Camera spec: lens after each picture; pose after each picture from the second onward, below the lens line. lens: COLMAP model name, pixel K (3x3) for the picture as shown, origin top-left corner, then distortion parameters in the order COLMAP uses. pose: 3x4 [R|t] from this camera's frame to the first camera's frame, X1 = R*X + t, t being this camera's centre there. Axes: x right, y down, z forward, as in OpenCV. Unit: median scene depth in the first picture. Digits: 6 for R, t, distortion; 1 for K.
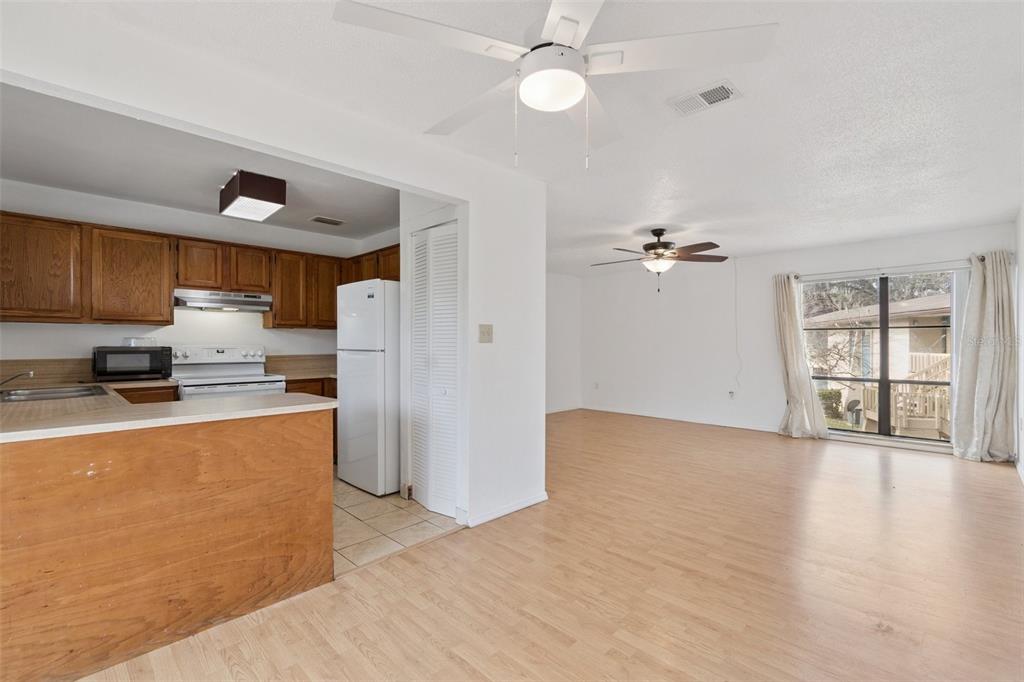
lens RADIAL K [[454.9, 0, 516.2], [0, 454.9, 344.7], [0, 0, 1]] dist [0.002911, -0.001003]
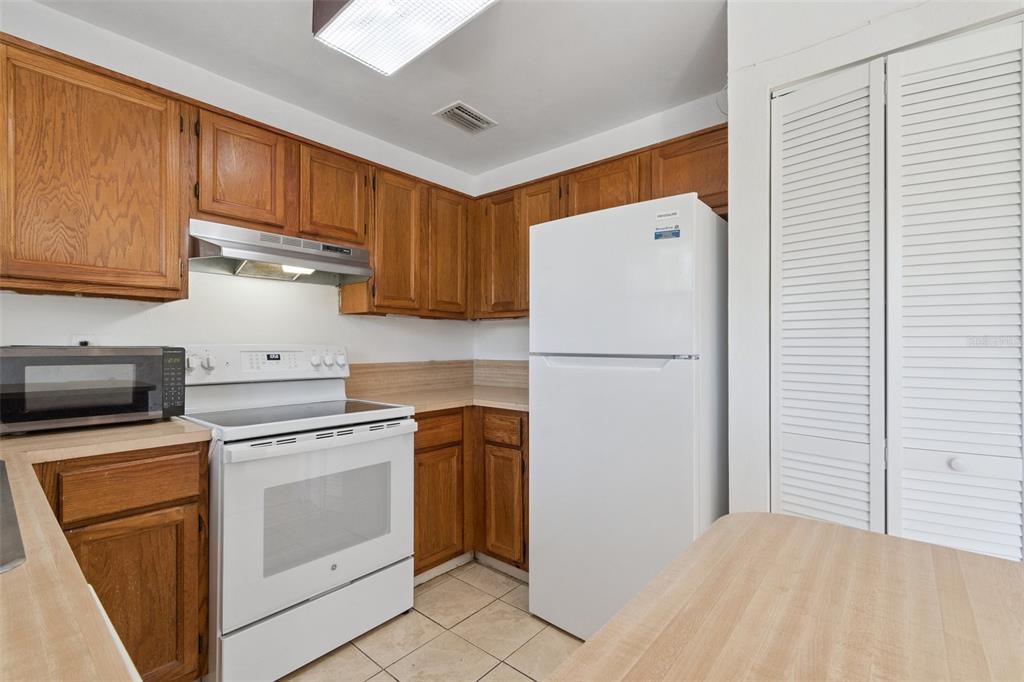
lens RADIAL K [[454.9, 0, 513.9], [0, 454.9, 344.5], [0, 0, 1]] dist [0.002911, -0.001003]
pose [[0.997170, 0.001681, 0.075155, -0.446454], [-0.001073, 0.999966, -0.008138, 0.004960], [-0.075166, 0.008035, 0.997139, 0.506843]]
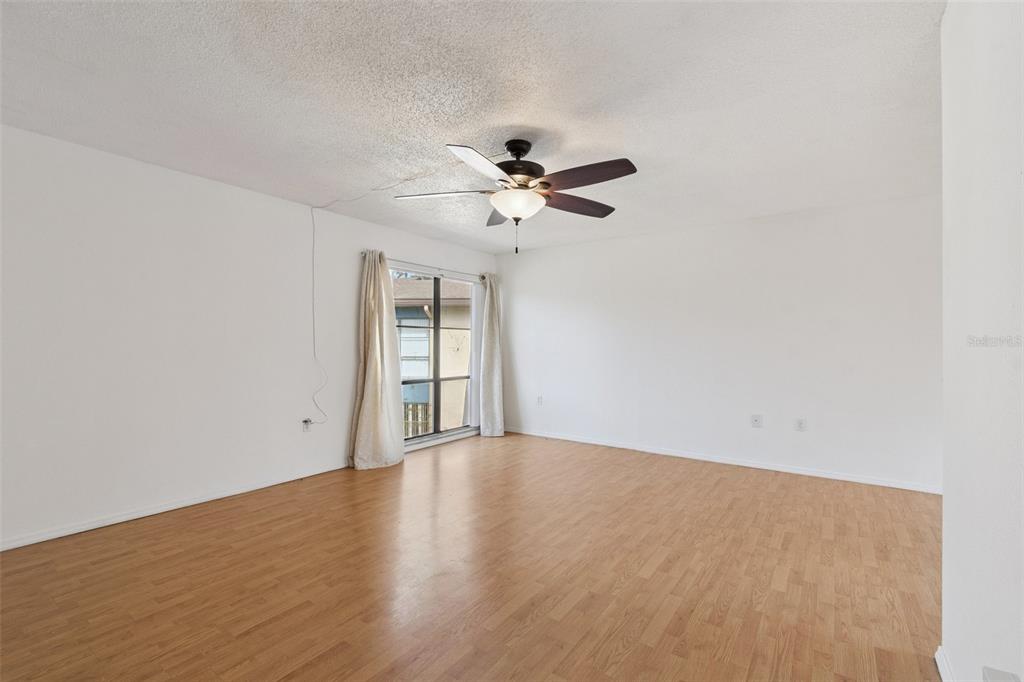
lens RADIAL K [[454.9, 0, 516.5], [0, 454.9, 345.3], [0, 0, 1]] dist [0.002911, -0.001003]
pose [[-0.168153, -0.003778, 0.985754, -0.302074], [-0.003852, 0.999988, 0.003175, -0.002296], [-0.985753, -0.003263, -0.168165, 1.347877]]
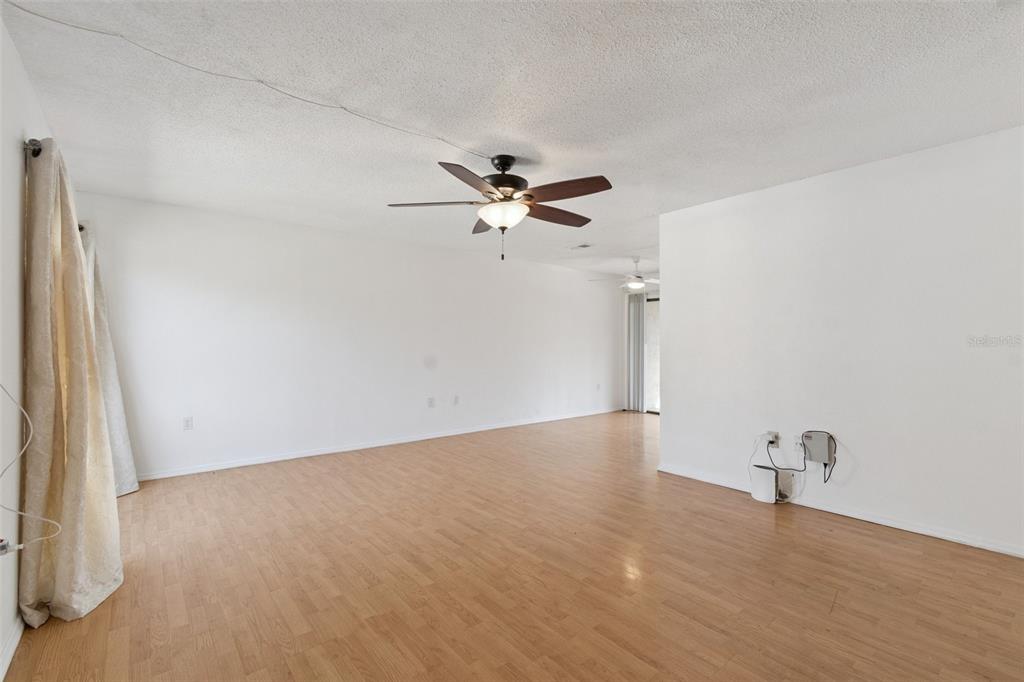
lens RADIAL K [[454.9, 0, 516.4], [0, 454.9, 346.4], [0, 0, 1]] dist [0.002911, -0.001003]
pose [[-0.995518, -0.002346, 0.094543, 0.293941], [-0.001469, 0.999955, 0.009338, -0.005514], [-0.094561, 0.009157, -0.995477, 1.982156]]
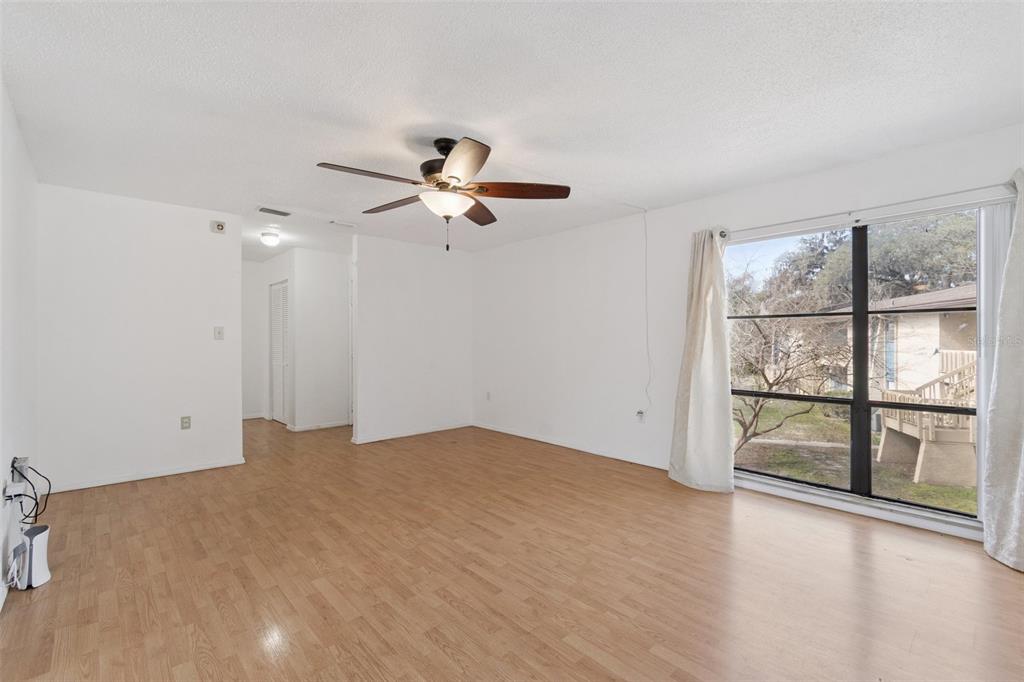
lens RADIAL K [[454.9, 0, 513.2], [0, 454.9, 343.2], [0, 0, 1]] dist [0.002911, -0.001003]
pose [[0.998793, -0.001382, -0.049103, 0.524593], [0.001624, 0.999987, 0.004887, -0.000952], [0.049096, -0.004961, 0.998782, 0.528371]]
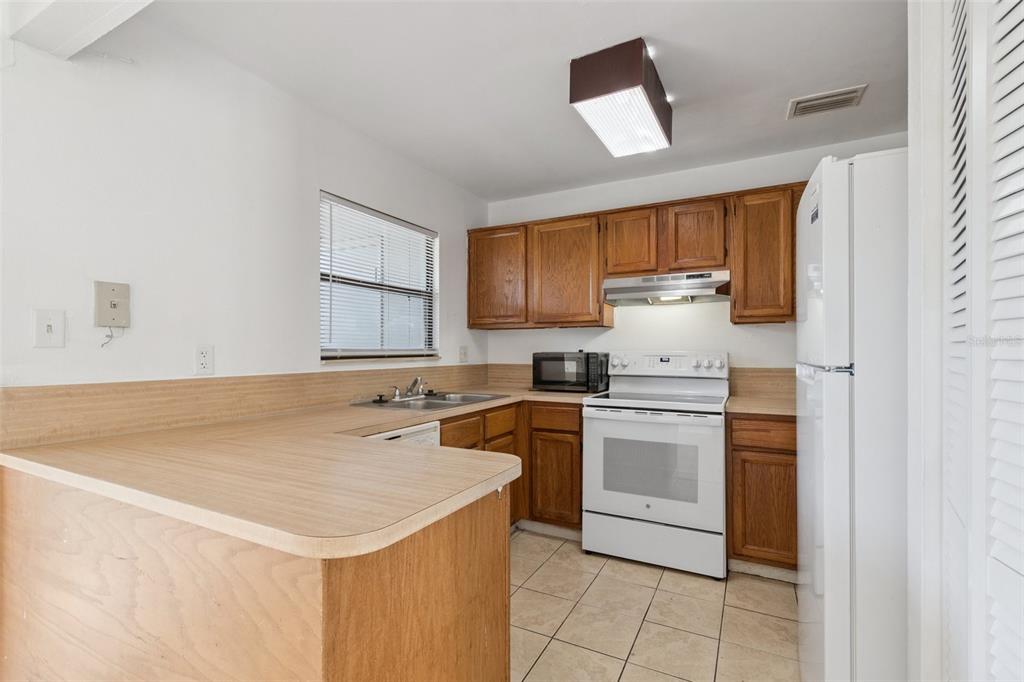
lens RADIAL K [[454.9, 0, 516.4], [0, 454.9, 350.1], [0, 0, 1]] dist [0.002911, -0.001003]
pose [[0.299289, 0.000257, -0.954163, -0.041155], [-0.001035, 0.999999, -0.000055, 0.000006], [0.954162, 0.001004, 0.299289, 0.595523]]
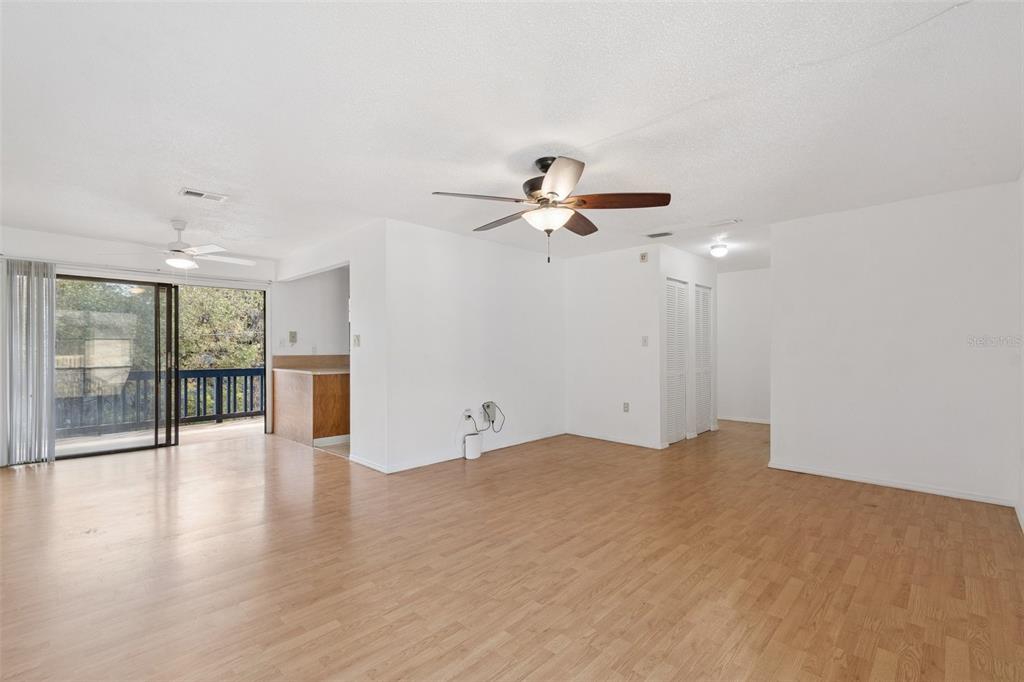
lens RADIAL K [[454.9, 0, 512.8], [0, 454.9, 348.0], [0, 0, 1]] dist [0.002911, -0.001003]
pose [[0.008287, 0.003395, -0.999960, 1.138662], [-0.000977, 0.999994, 0.003387, -0.003920], [0.999965, 0.000949, 0.008290, 1.165007]]
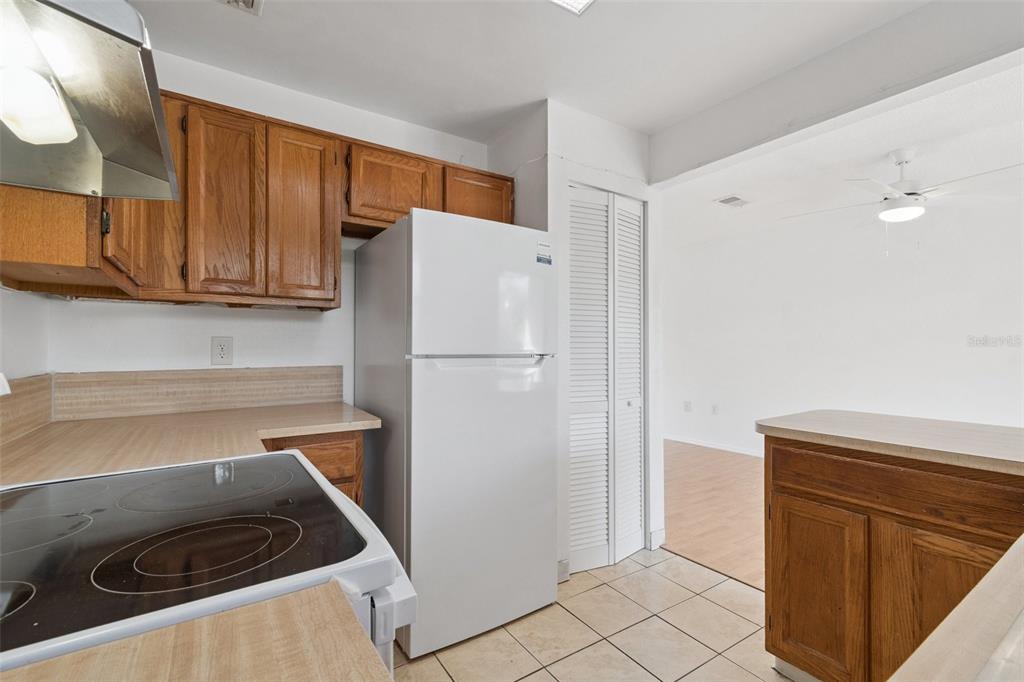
lens RADIAL K [[454.9, 0, 511.6], [0, 454.9, 345.2], [0, 0, 1]] dist [0.002911, -0.001003]
pose [[0.203152, 0.006146, 0.979128, -0.788752], [0.004031, 0.999967, -0.007113, 0.004103], [-0.979139, 0.005392, 0.203120, 0.823820]]
